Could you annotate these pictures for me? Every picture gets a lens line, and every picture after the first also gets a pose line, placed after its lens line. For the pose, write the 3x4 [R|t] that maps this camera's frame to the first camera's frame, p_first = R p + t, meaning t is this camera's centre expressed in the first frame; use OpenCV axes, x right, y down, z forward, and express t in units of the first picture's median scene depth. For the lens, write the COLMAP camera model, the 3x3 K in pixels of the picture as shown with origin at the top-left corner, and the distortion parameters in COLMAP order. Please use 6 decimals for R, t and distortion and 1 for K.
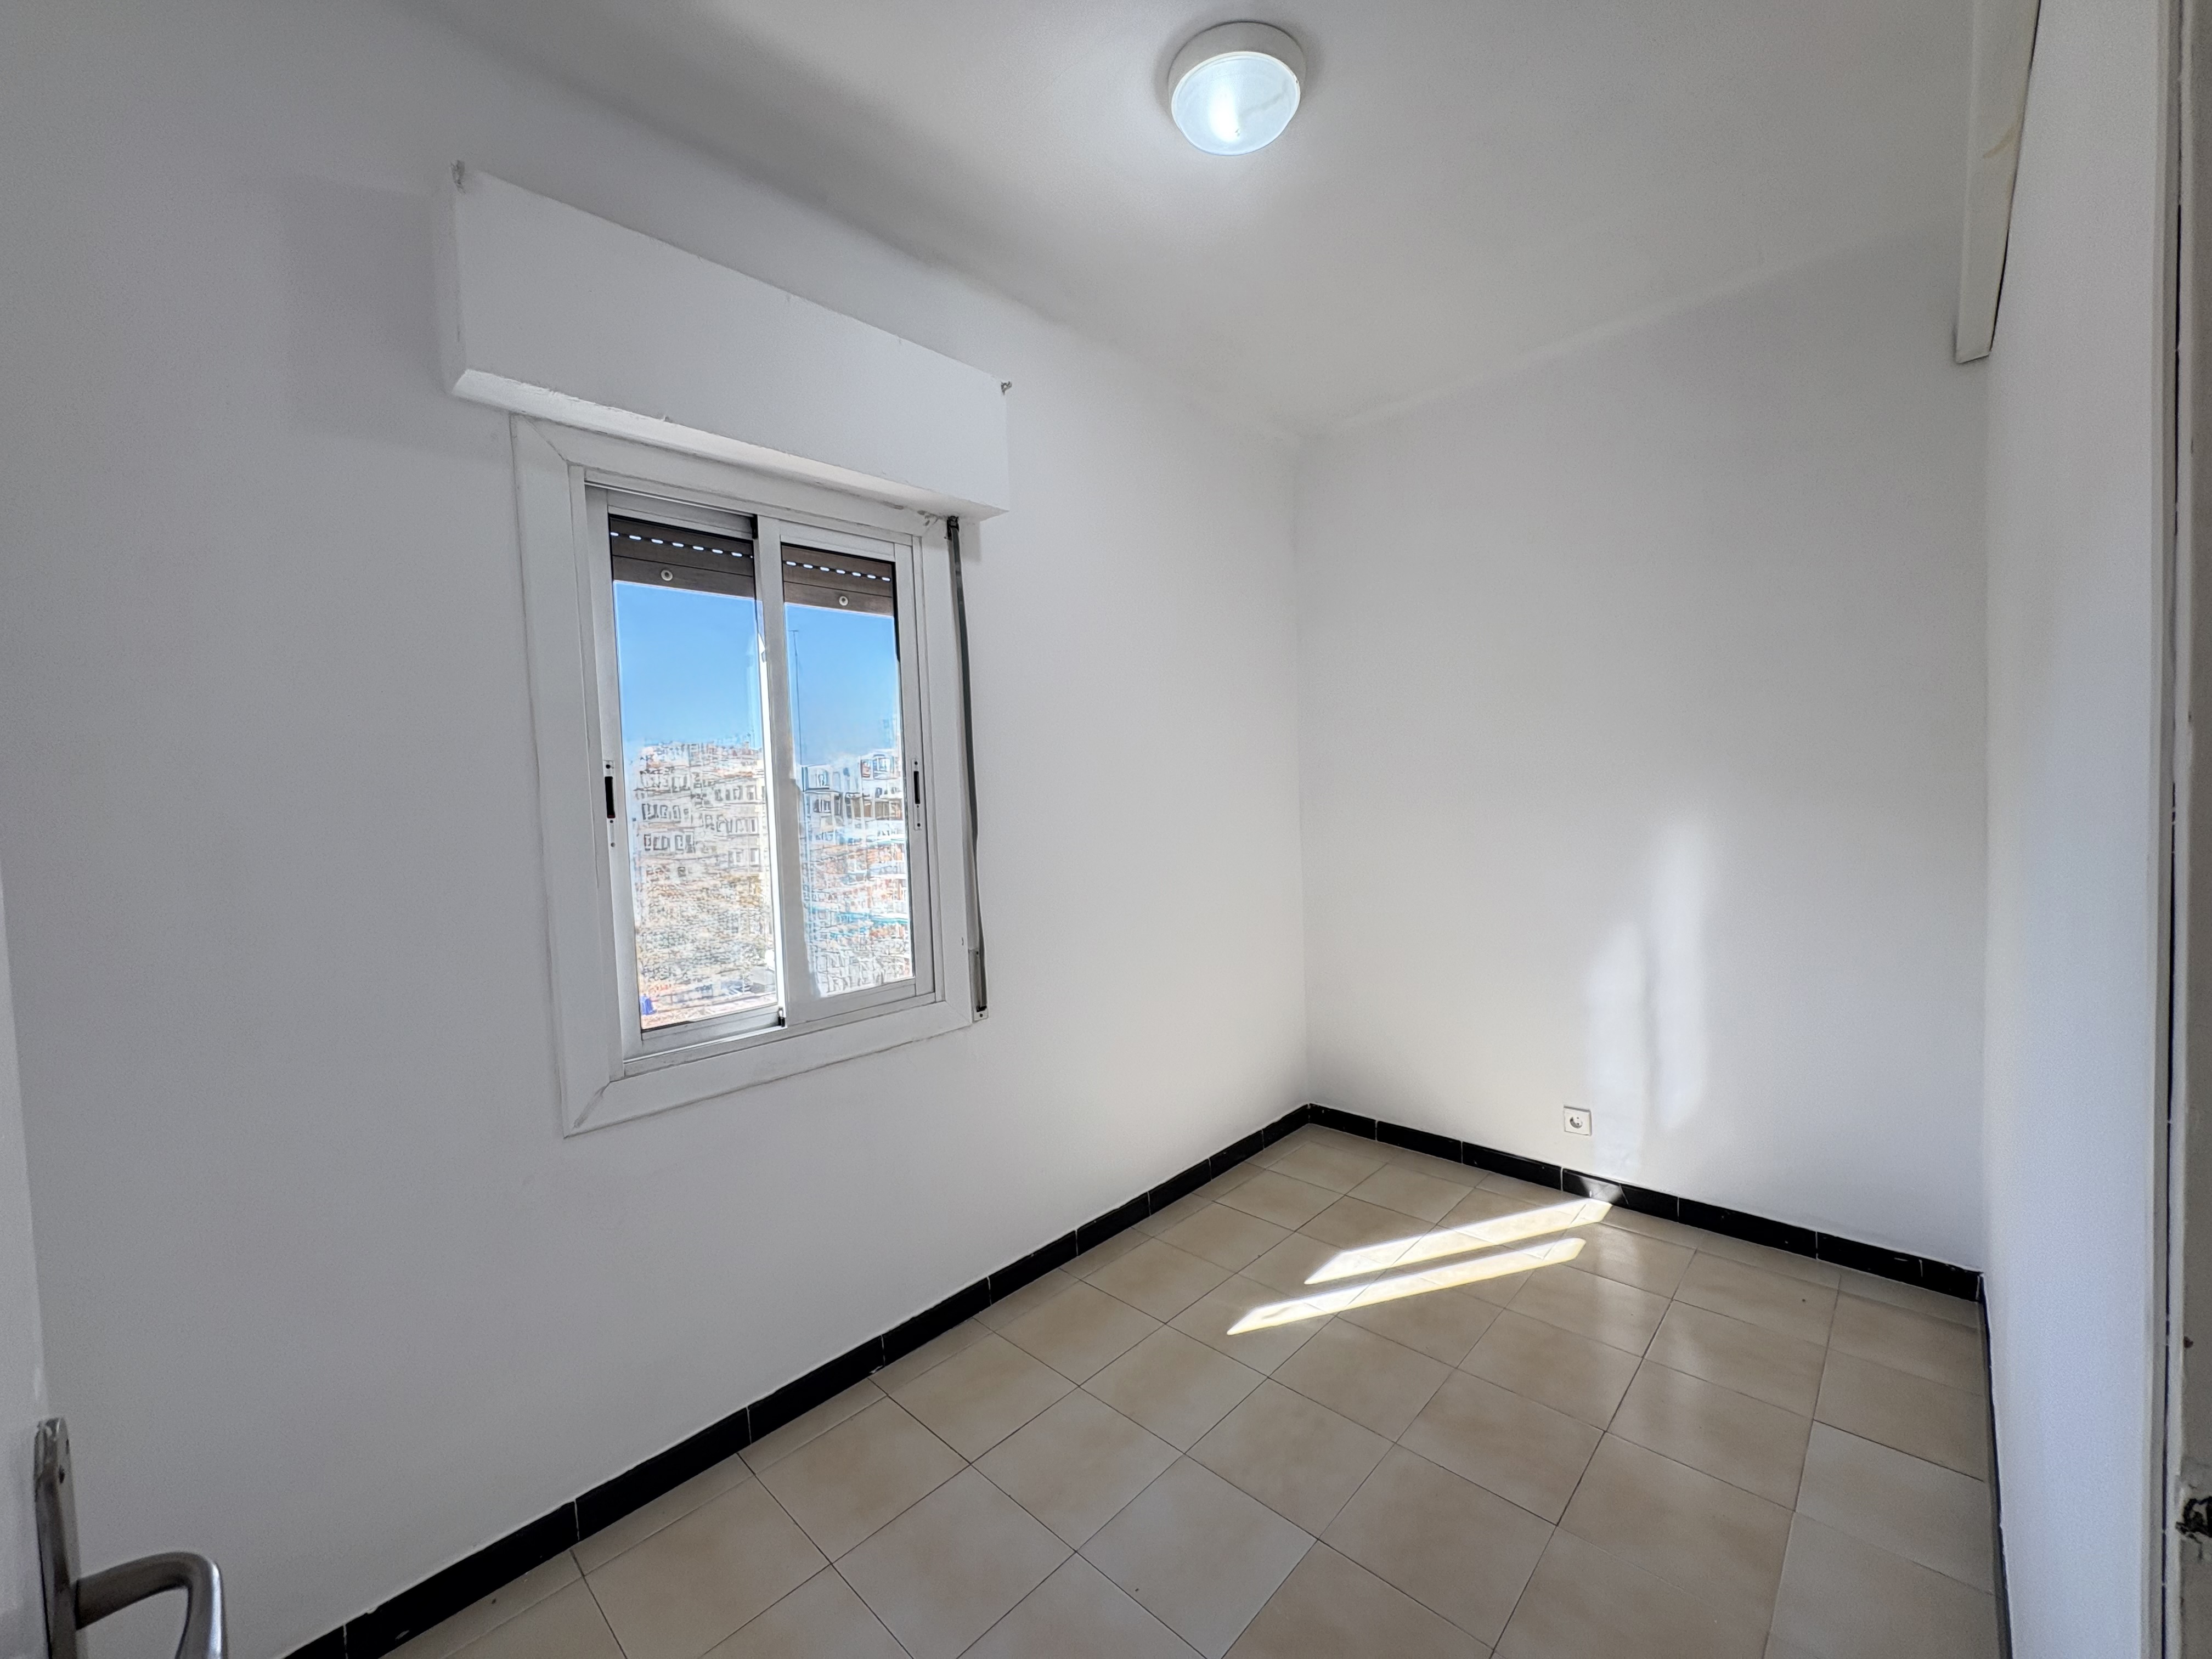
lens RADIAL K [[877.2, 0, 1104.1], [0, 877.2, 829.6], [0, 0, 1]] dist [0.000125, 0.000658]
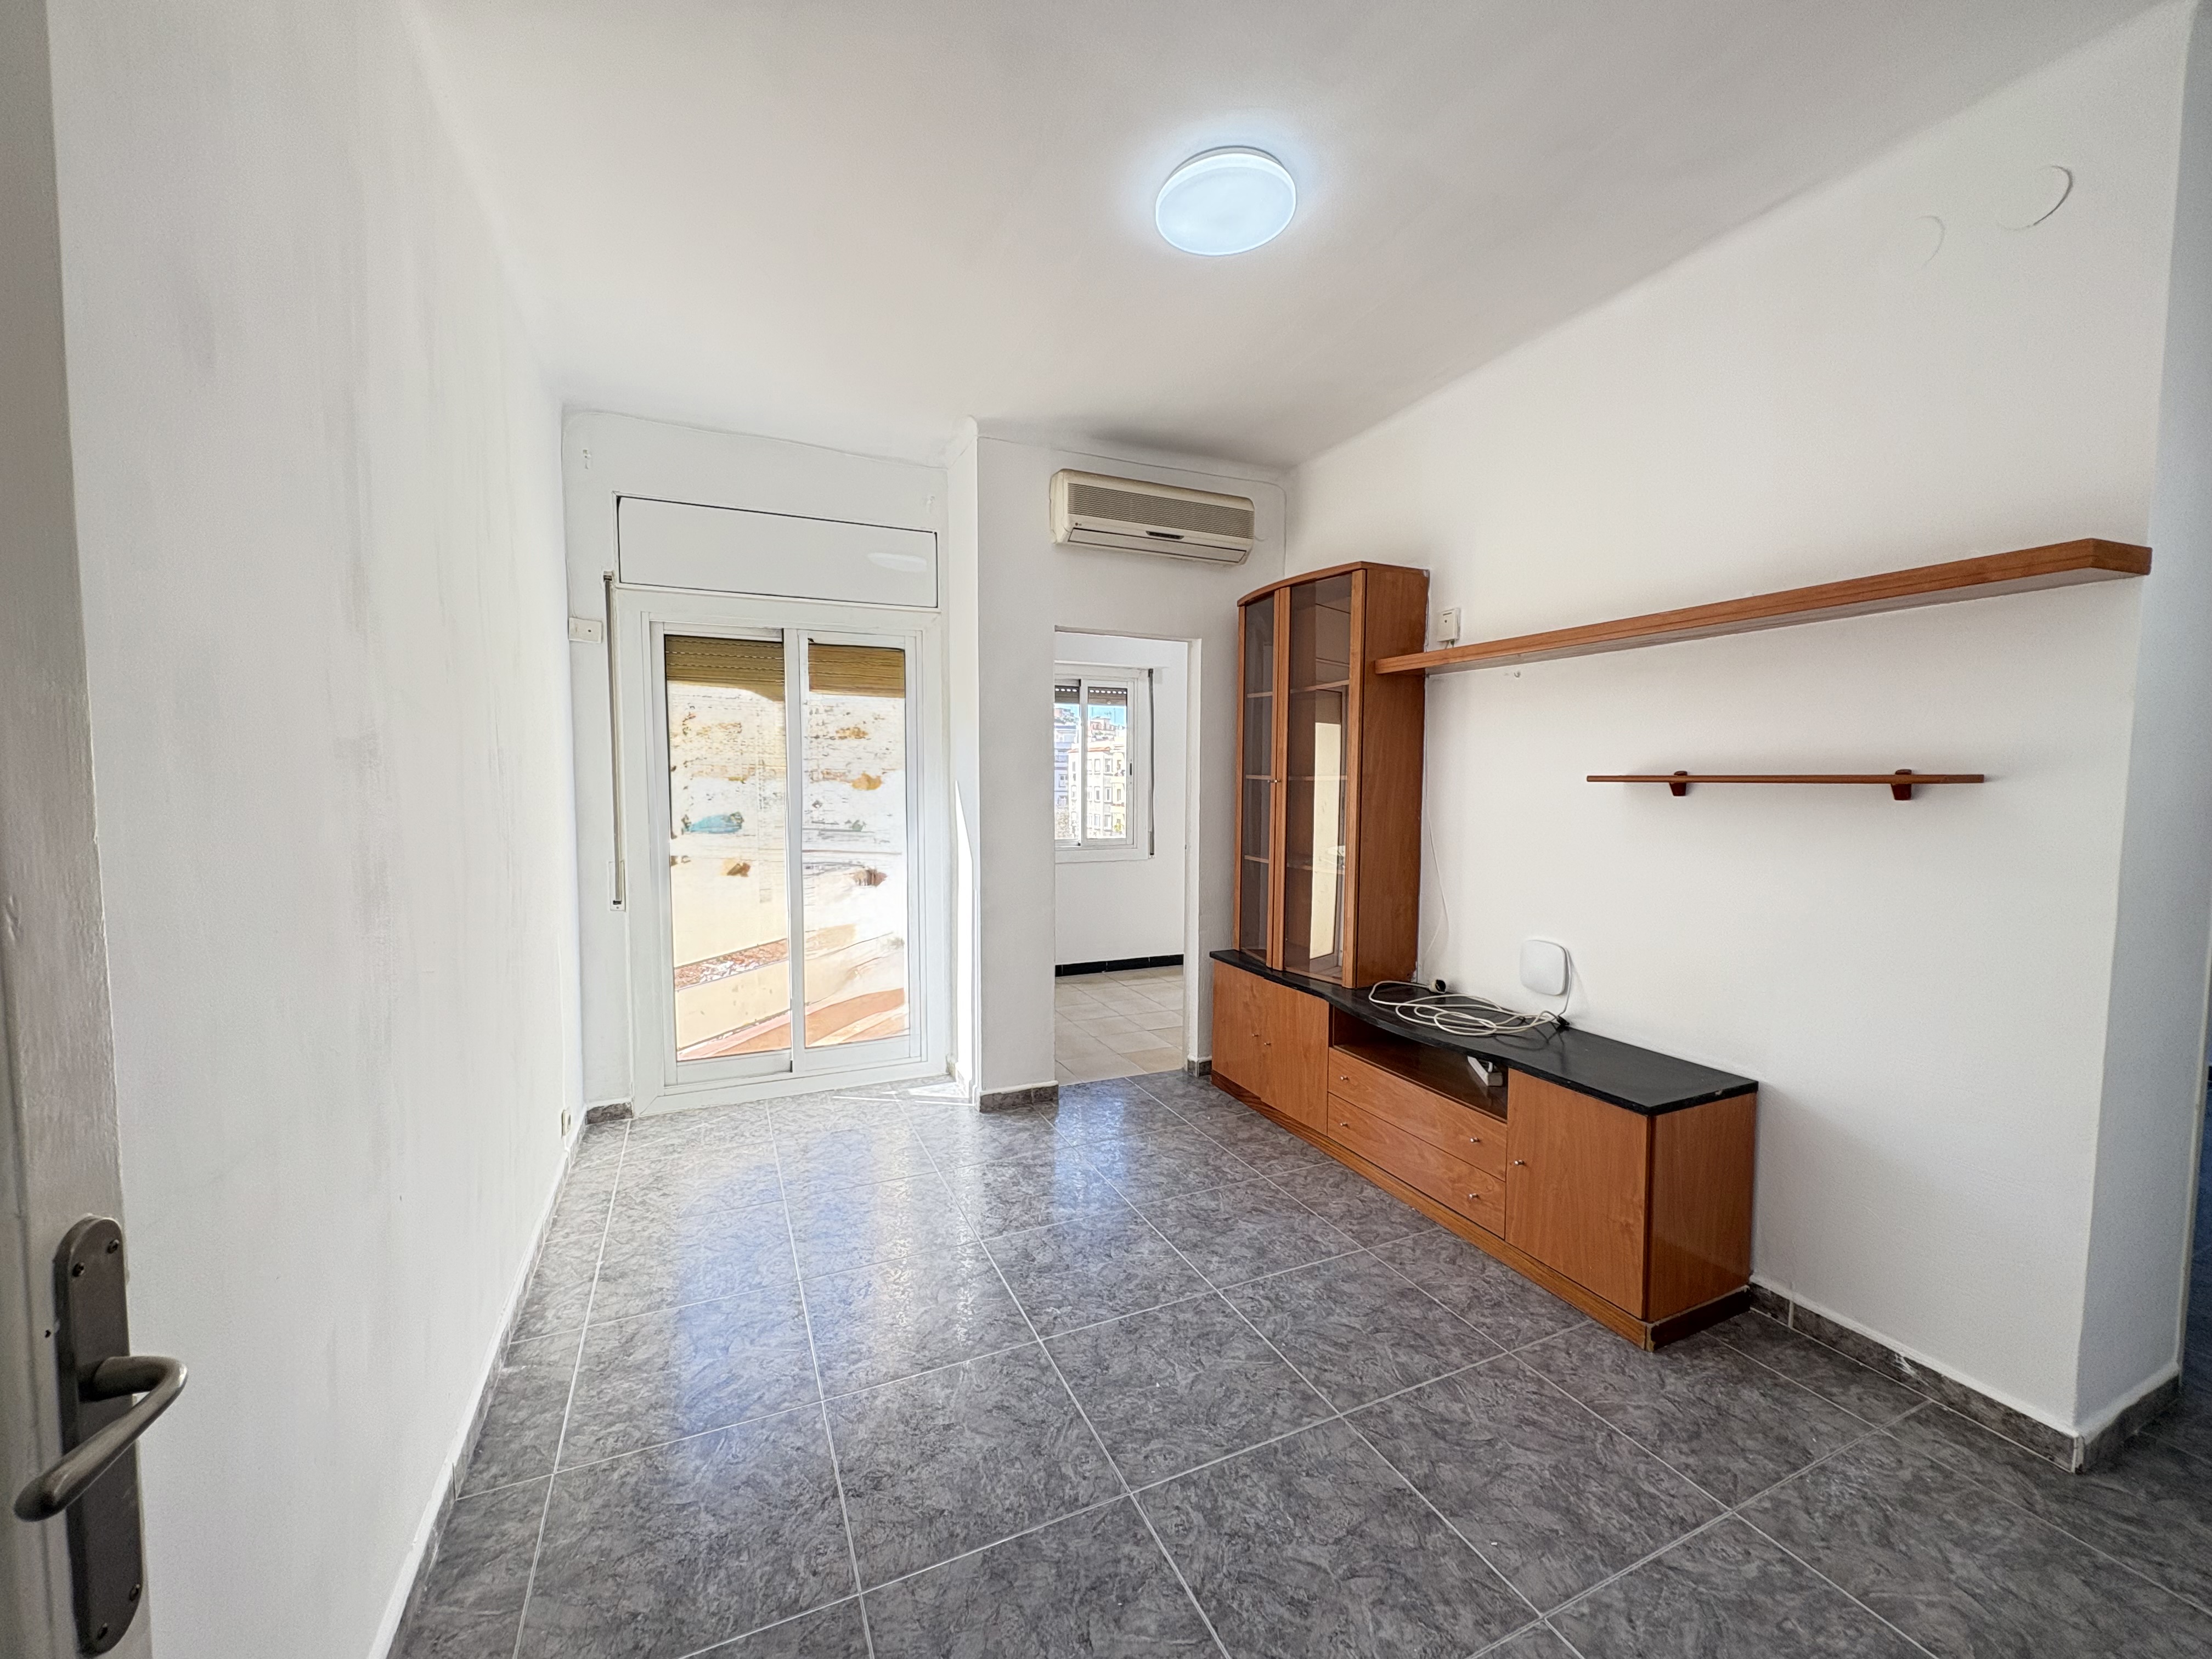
lens RADIAL K [[877.2, 0, 1102.7], [0, 877.2, 828.9], [0, 0, 1]] dist [0.000125, 0.000658]
pose [[0.927093, 0.066255, -0.368929, 0.776230], [-0.058622, 0.997771, 0.031875, 0.061006], [0.370219, -0.007923, 0.928911, -1.687514]]
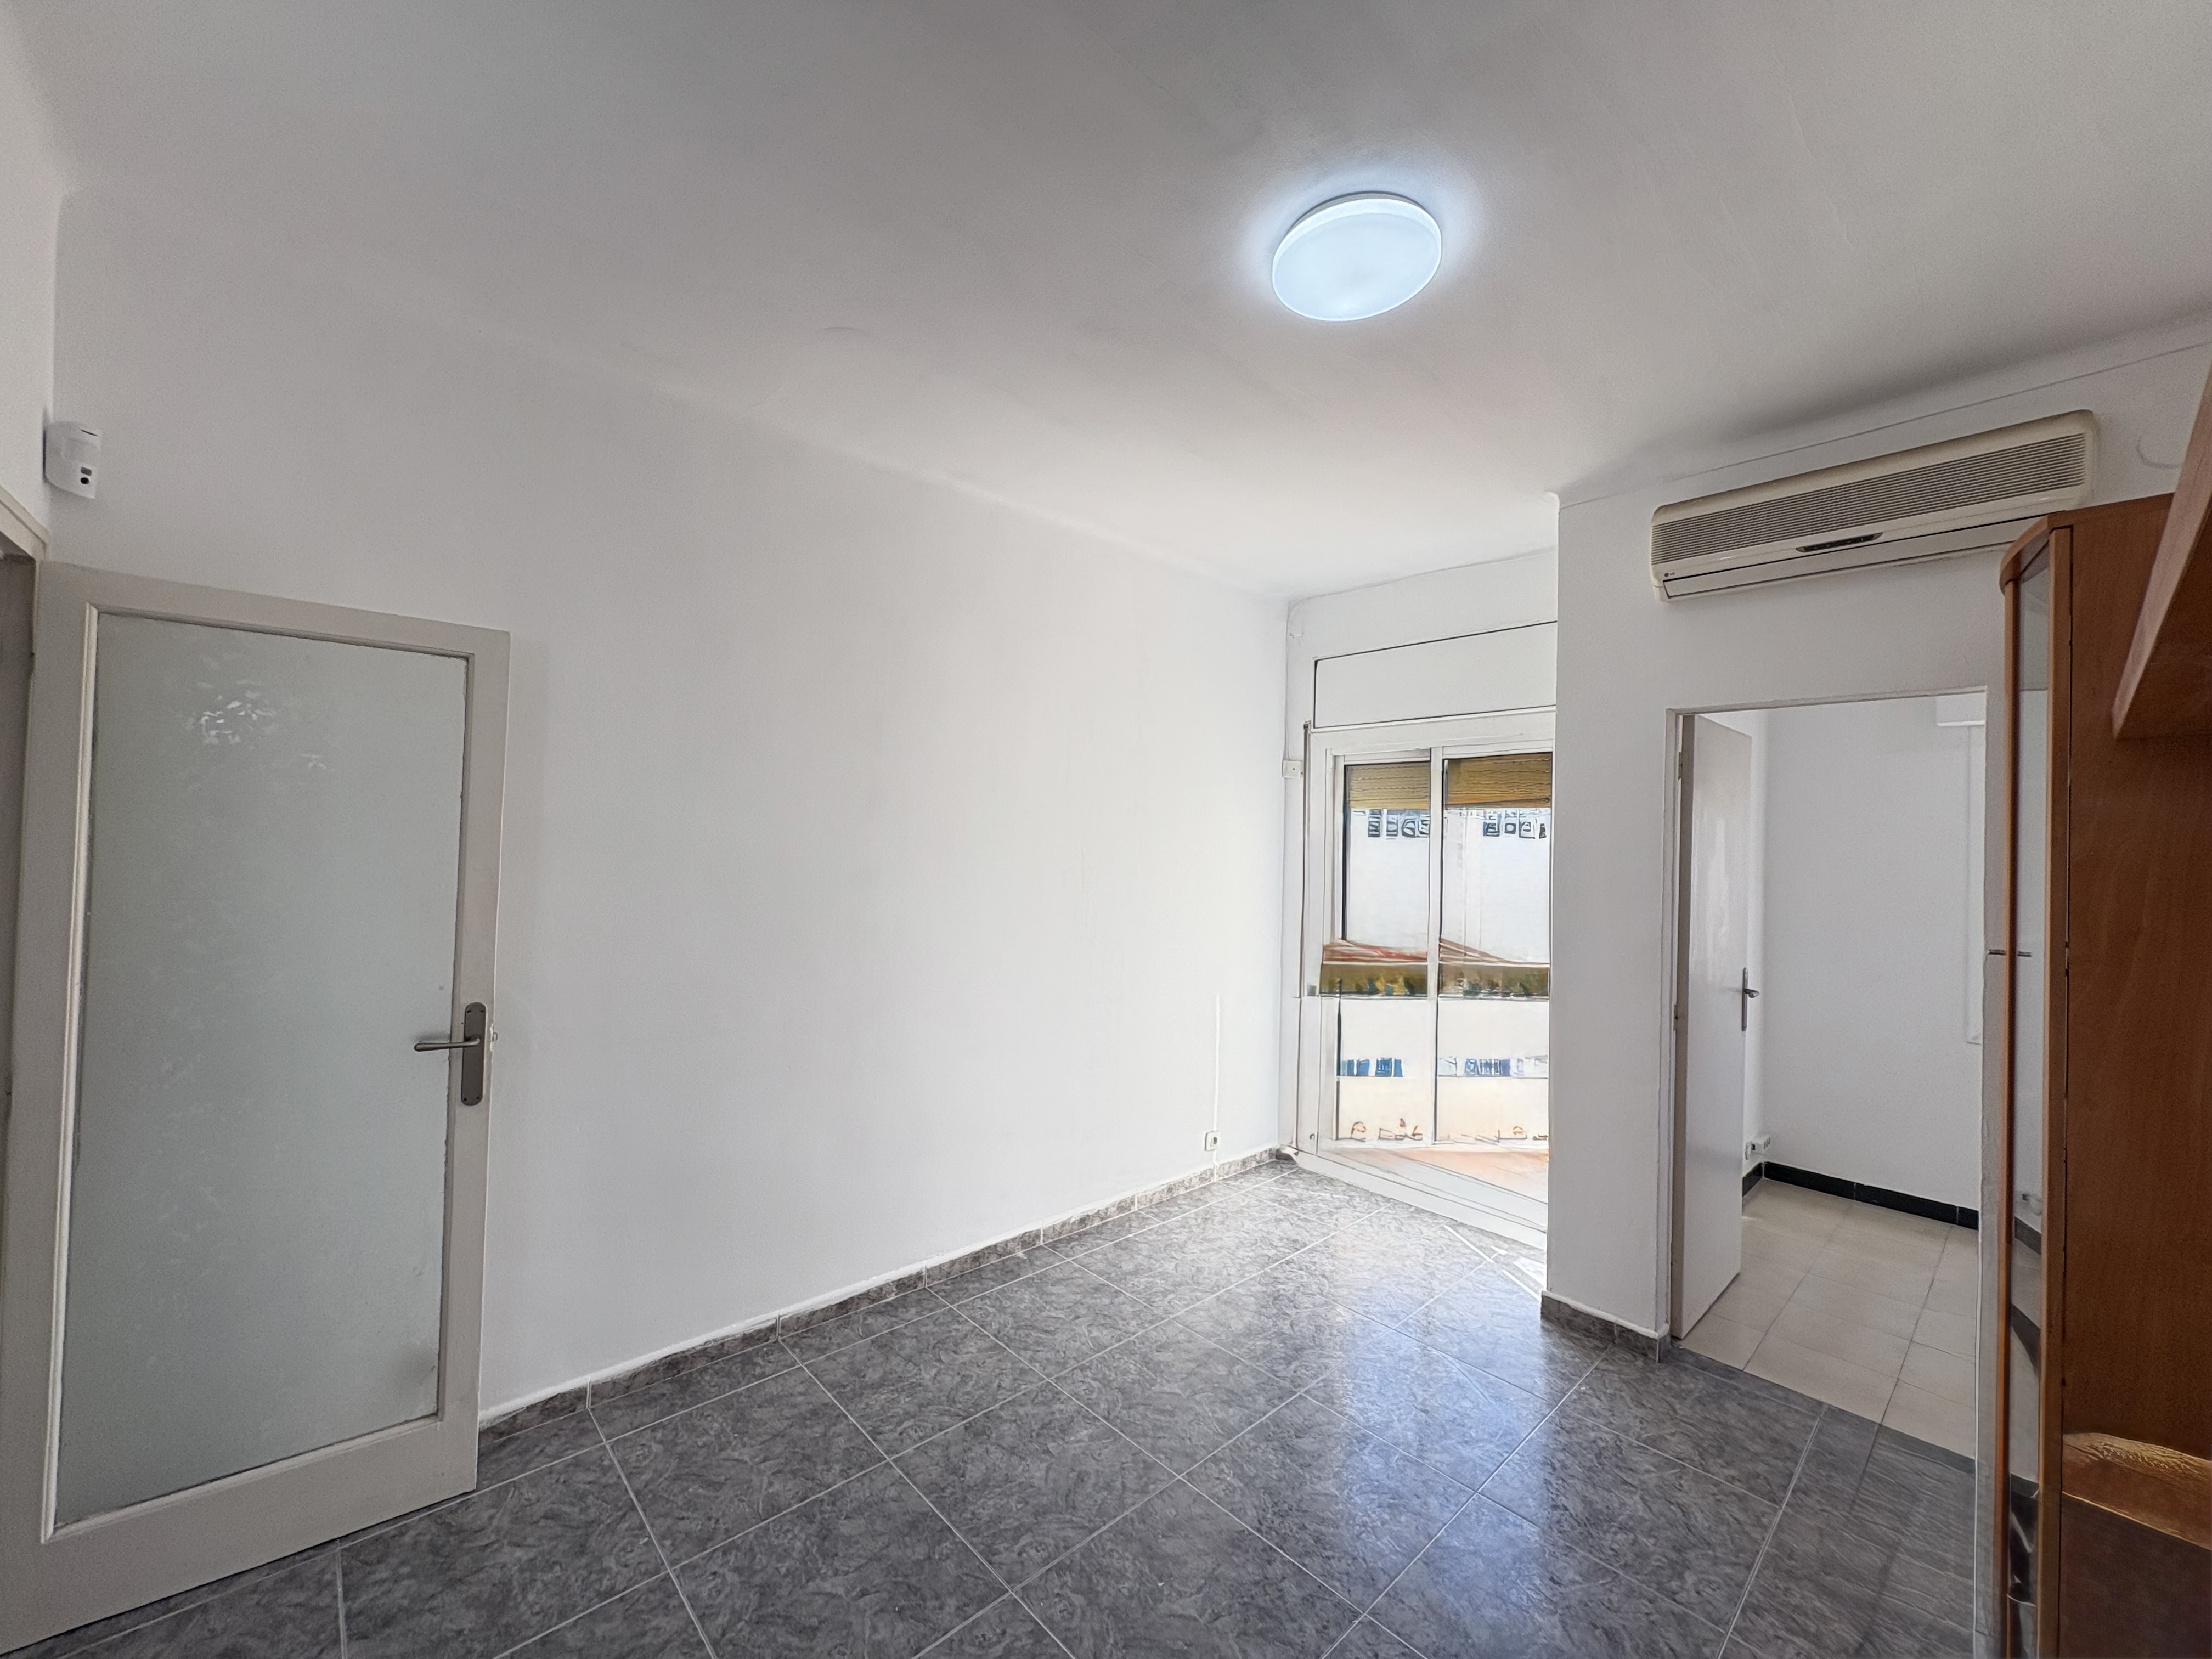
lens RADIAL K [[877.2, 0, 1109.6], [0, 877.2, 830.1], [0, 0, 1]] dist [0.000125, 0.000658]
pose [[-0.059398, 0.025253, -0.997915, 1.420409], [-0.068312, 0.997234, 0.029302, -0.092819], [0.995894, 0.069910, -0.057509, -0.780827]]
